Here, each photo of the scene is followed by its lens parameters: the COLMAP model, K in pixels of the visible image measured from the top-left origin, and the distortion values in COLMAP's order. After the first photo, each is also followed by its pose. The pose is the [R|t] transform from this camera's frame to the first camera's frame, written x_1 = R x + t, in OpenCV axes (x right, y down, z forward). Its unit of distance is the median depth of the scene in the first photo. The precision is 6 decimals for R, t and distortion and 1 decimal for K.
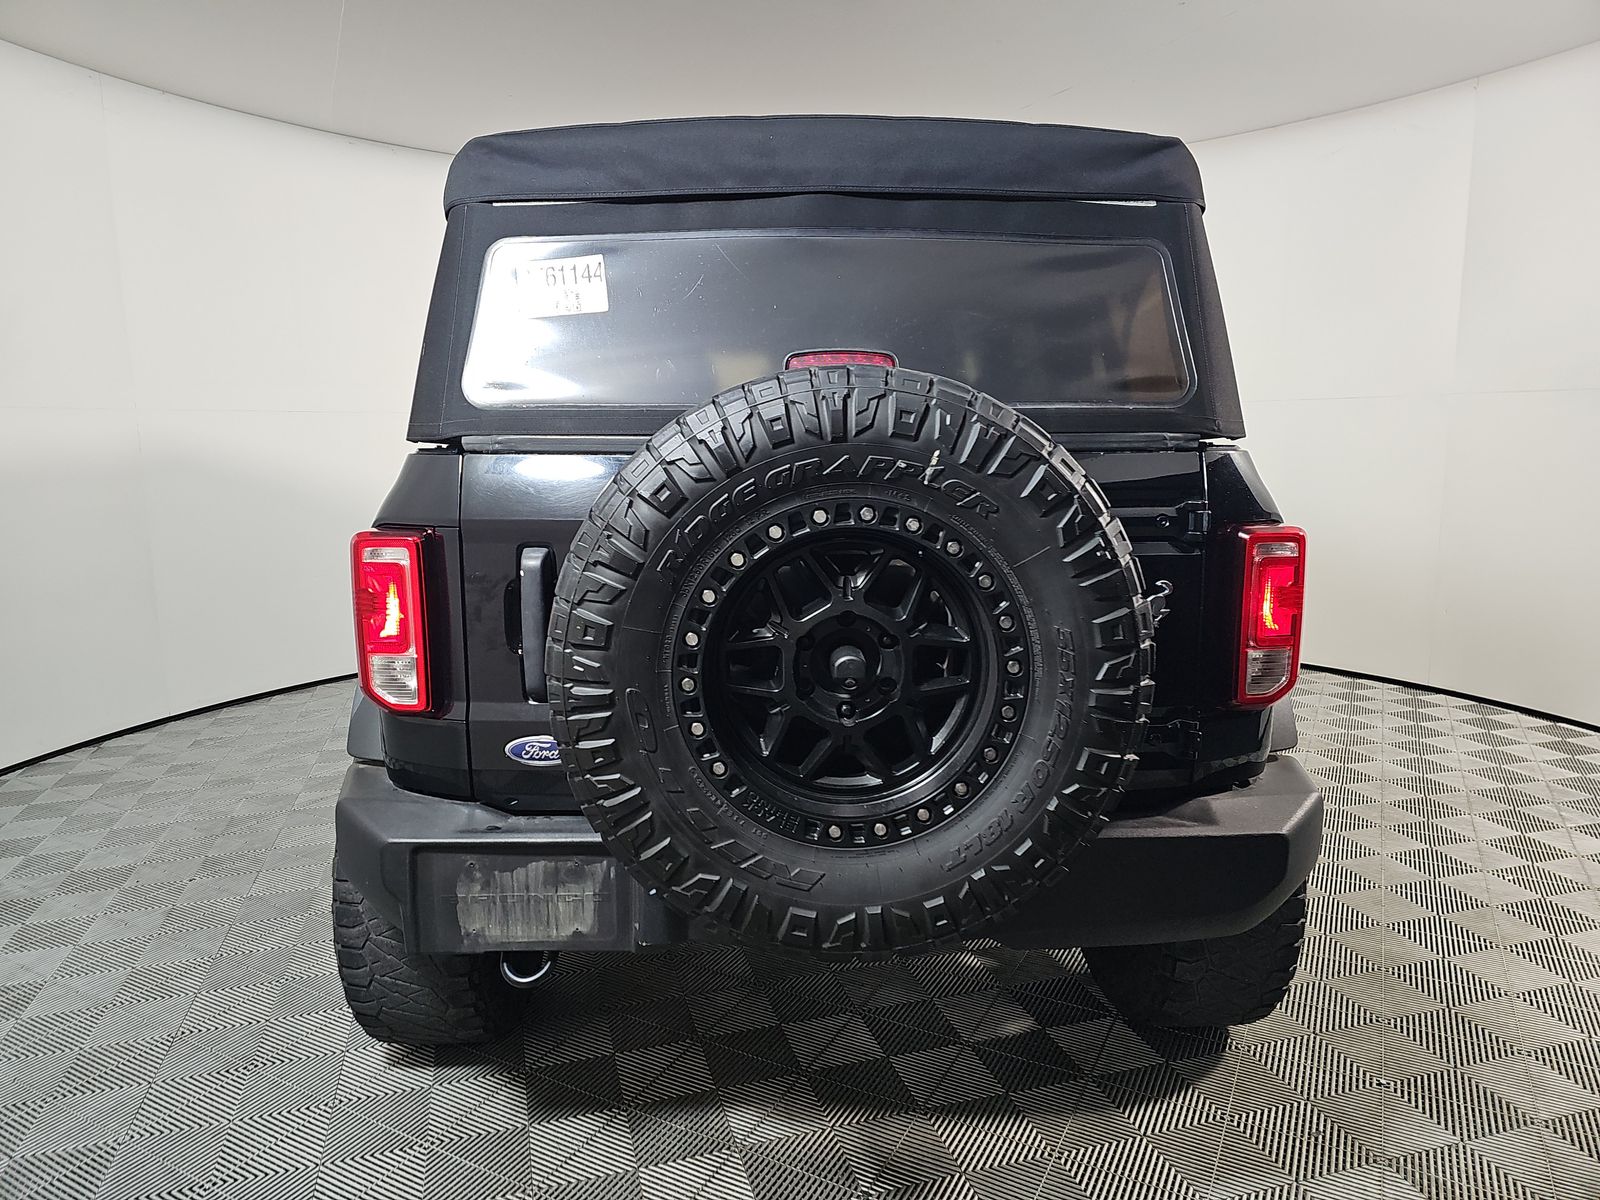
lens RADIAL K [[1076.1, 0, 801.6], [0, 1076.1, 590.0], [0, 0, 1]] dist [-0.044694, -0.007508]
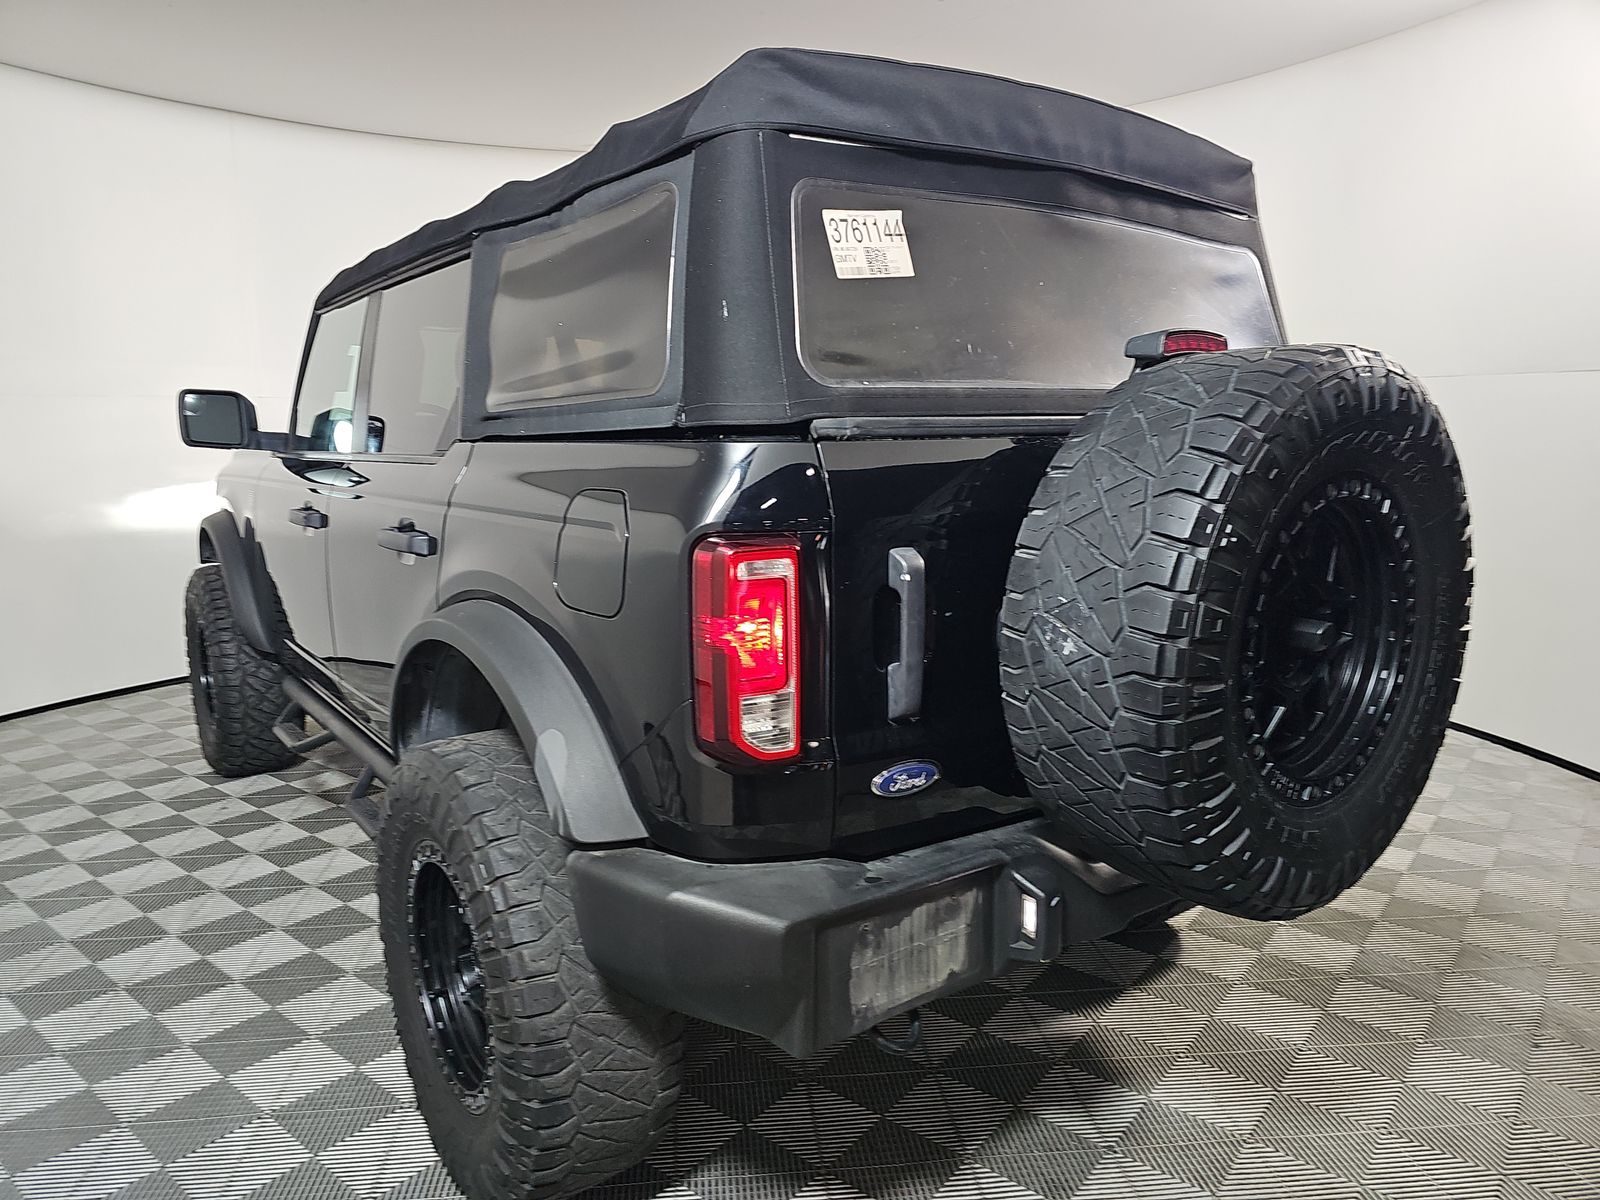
lens RADIAL K [[1076.1, 0, 801.5], [0, 1076.1, 610.2], [0, 0, 1]] dist [-0.044694, -0.007508]
pose [[0.844576, -0.097297, 0.526522, -0.764453], [0.082116, 0.995255, 0.052196, -0.041055], [-0.529102, -0.000847, 0.848558, 0.305122]]
